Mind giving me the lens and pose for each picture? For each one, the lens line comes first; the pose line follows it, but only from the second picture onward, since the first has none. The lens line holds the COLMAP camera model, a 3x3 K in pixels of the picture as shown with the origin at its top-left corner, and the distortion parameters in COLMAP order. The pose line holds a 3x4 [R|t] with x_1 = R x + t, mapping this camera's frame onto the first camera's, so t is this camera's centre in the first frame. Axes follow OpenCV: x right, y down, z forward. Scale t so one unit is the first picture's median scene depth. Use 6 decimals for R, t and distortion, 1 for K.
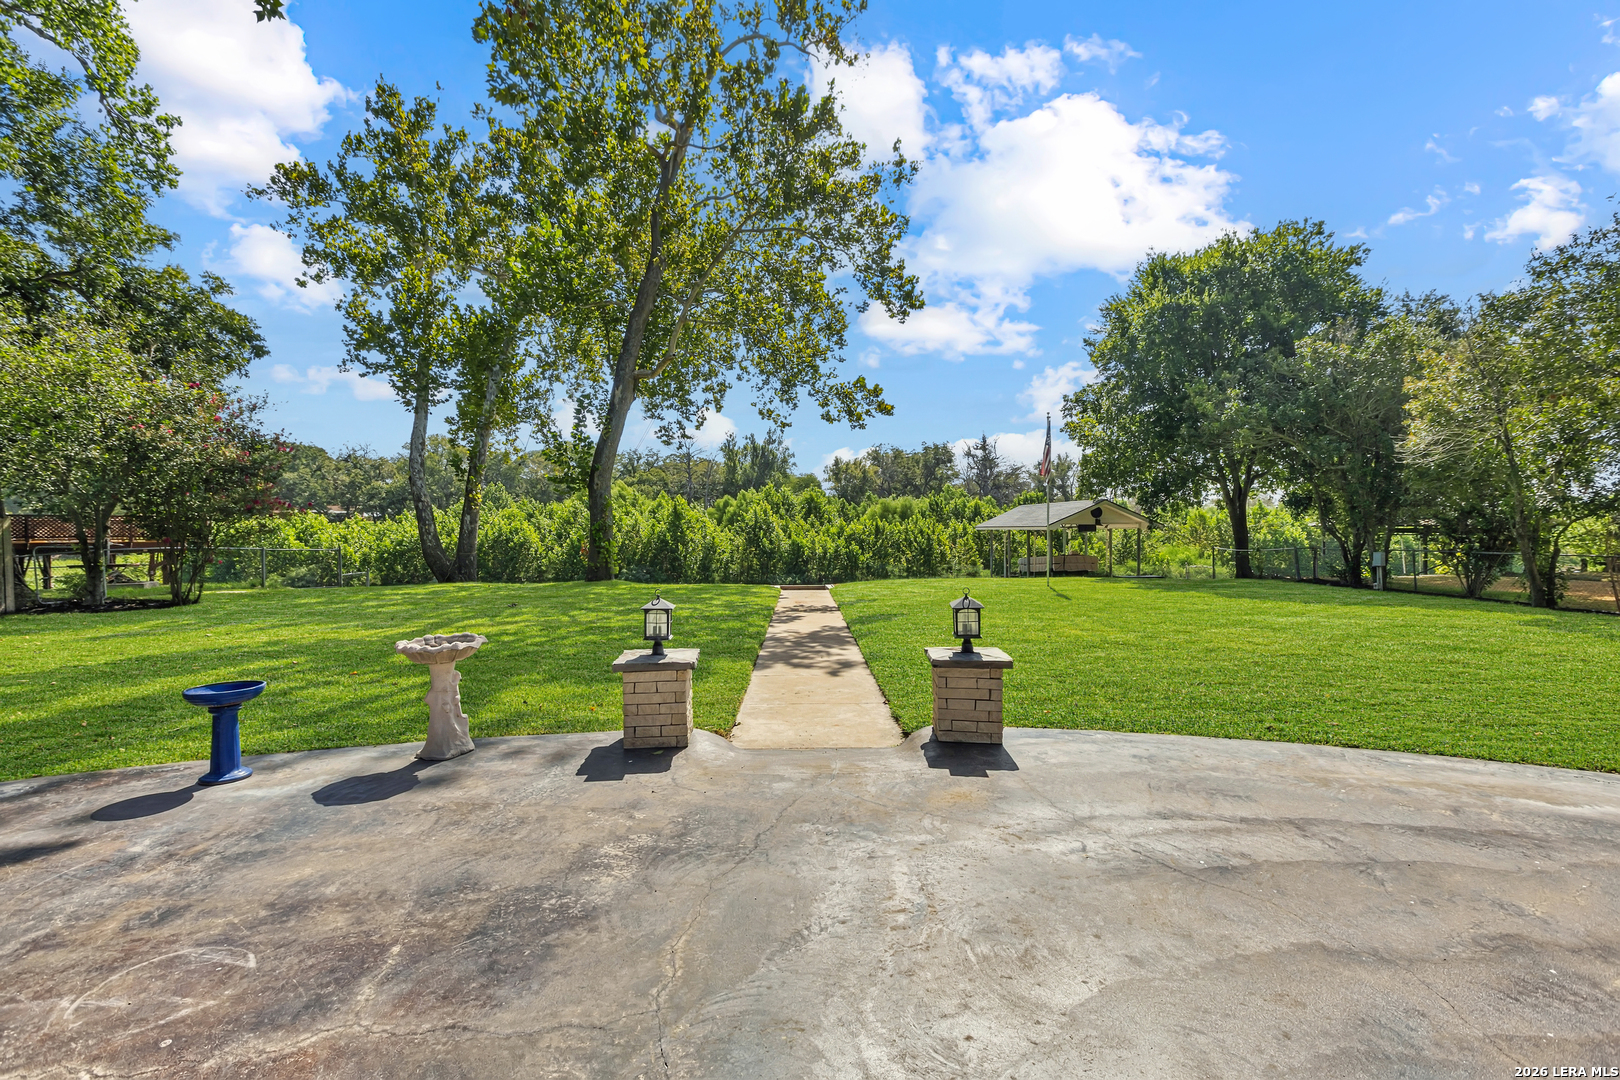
lens RADIAL K [[722.2, 0, 820.7], [0, 722.2, 529.6], [0, 0, 1]] dist [-0.000495, 0.000299]
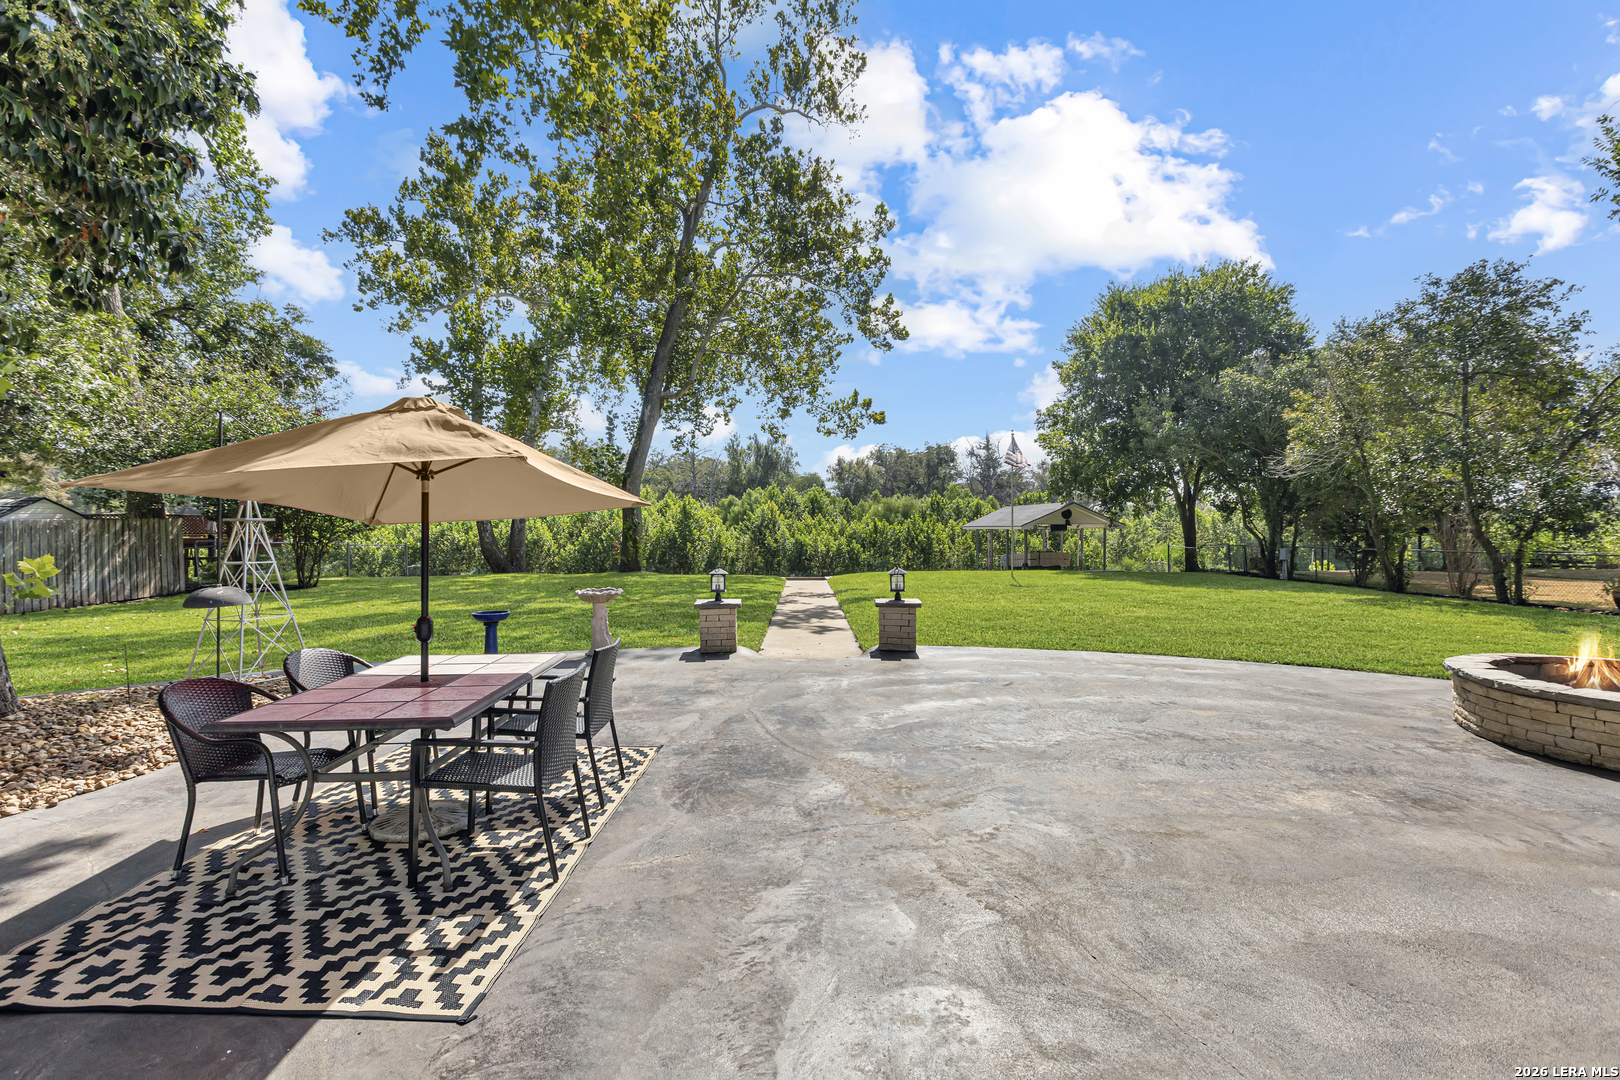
lens RADIAL K [[722.2, 0, 810.4], [0, 722.2, 549.5], [0, 0, 1]] dist [-0.000495, 0.000299]
pose [[0.999821, 0.001680, -0.018835, 0.005250], [-0.001132, 0.999577, 0.029073, -0.000307], [0.018876, -0.029047, 0.999400, -0.137084]]
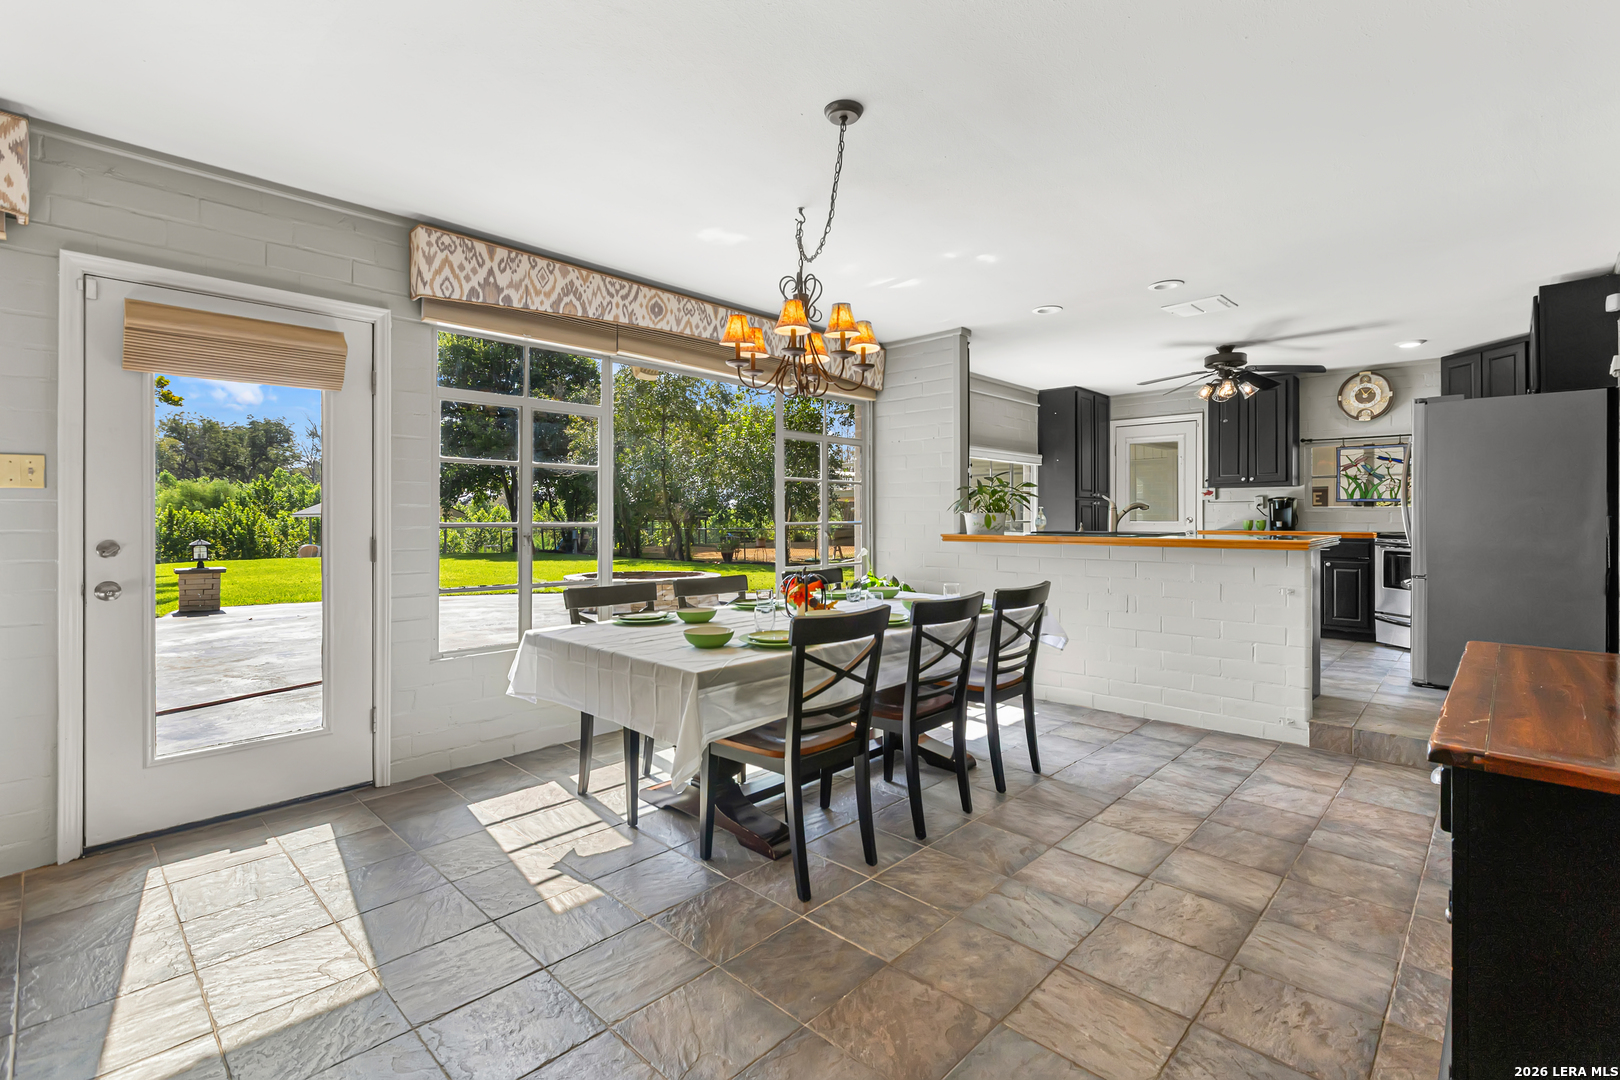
lens RADIAL K [[722.2, 0, 791.2], [0, 722.2, 513.8], [0, 0, 1]] dist [-0.000495, 0.000299]
pose [[0.708640, 0.008332, 0.705521, -0.009282], [-0.000953, 0.999941, -0.010852, 0.007793], [-0.705570, 0.007018, 0.708606, -0.294277]]
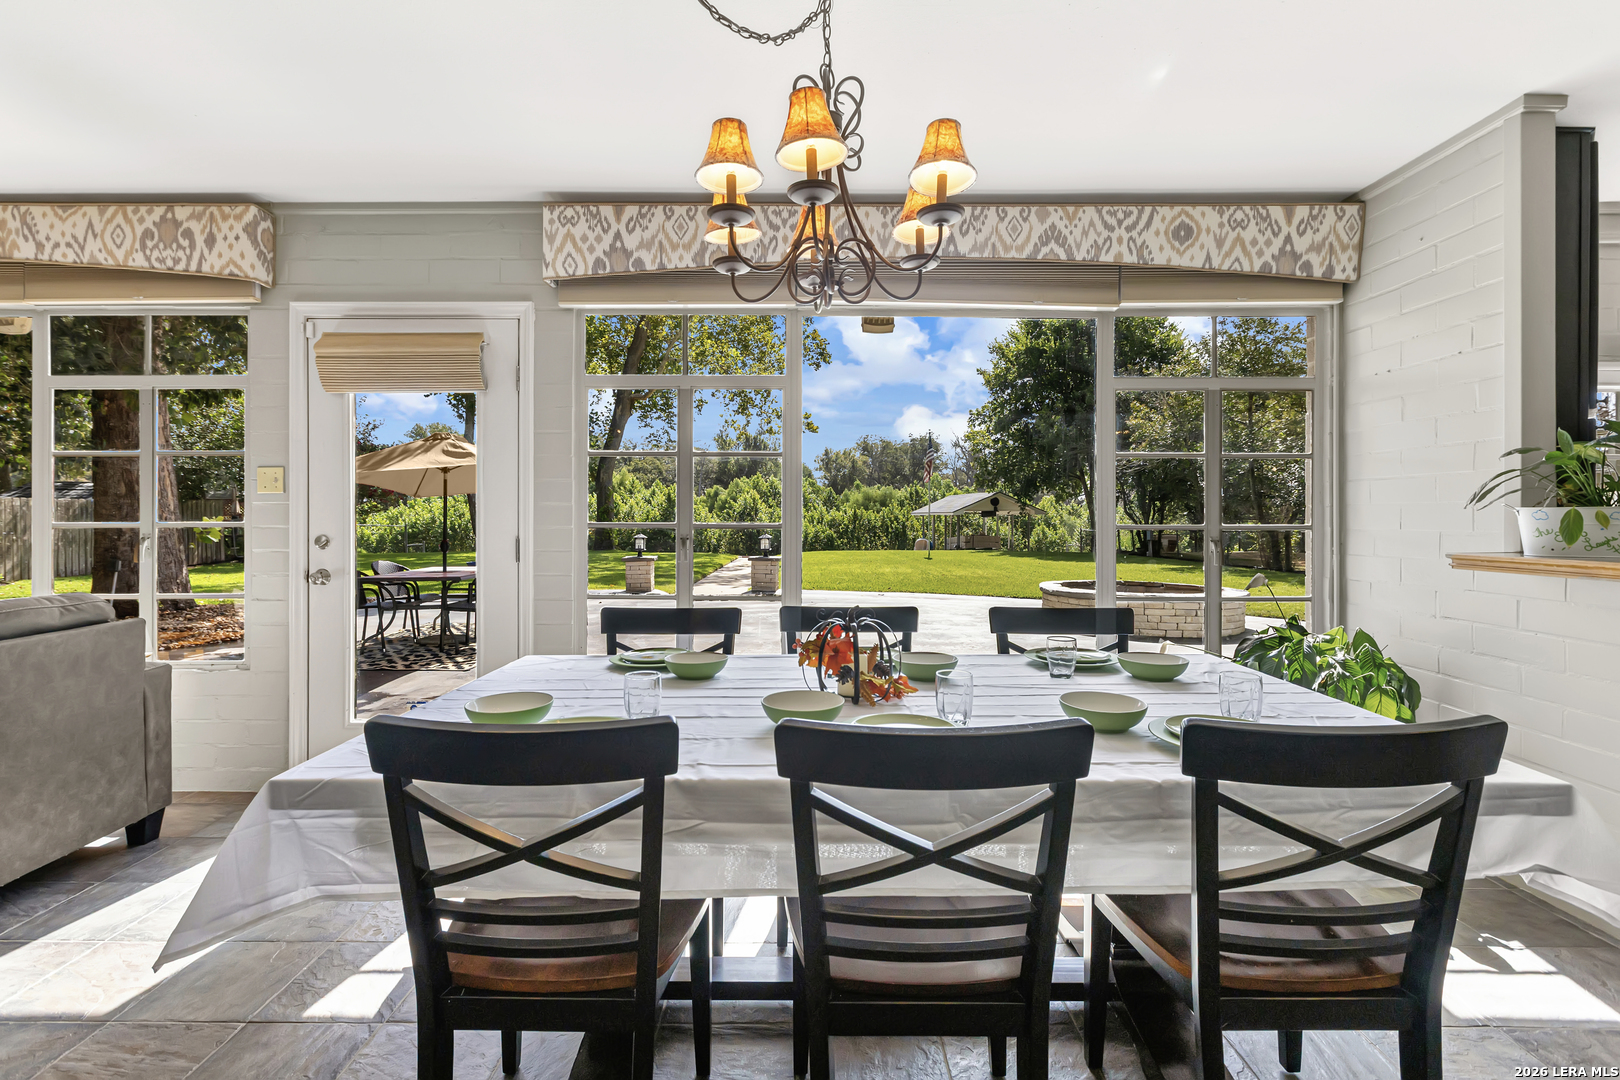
lens RADIAL K [[722.2, 0, 806.7], [0, 722.2, 511.8], [0, 0, 1]] dist [-0.000495, 0.000299]
pose [[0.999917, 0.005824, -0.011522, 0.070744], [-0.005925, 0.999944, -0.008780, 0.007211], [0.011470, 0.008847, 0.999895, -0.278120]]
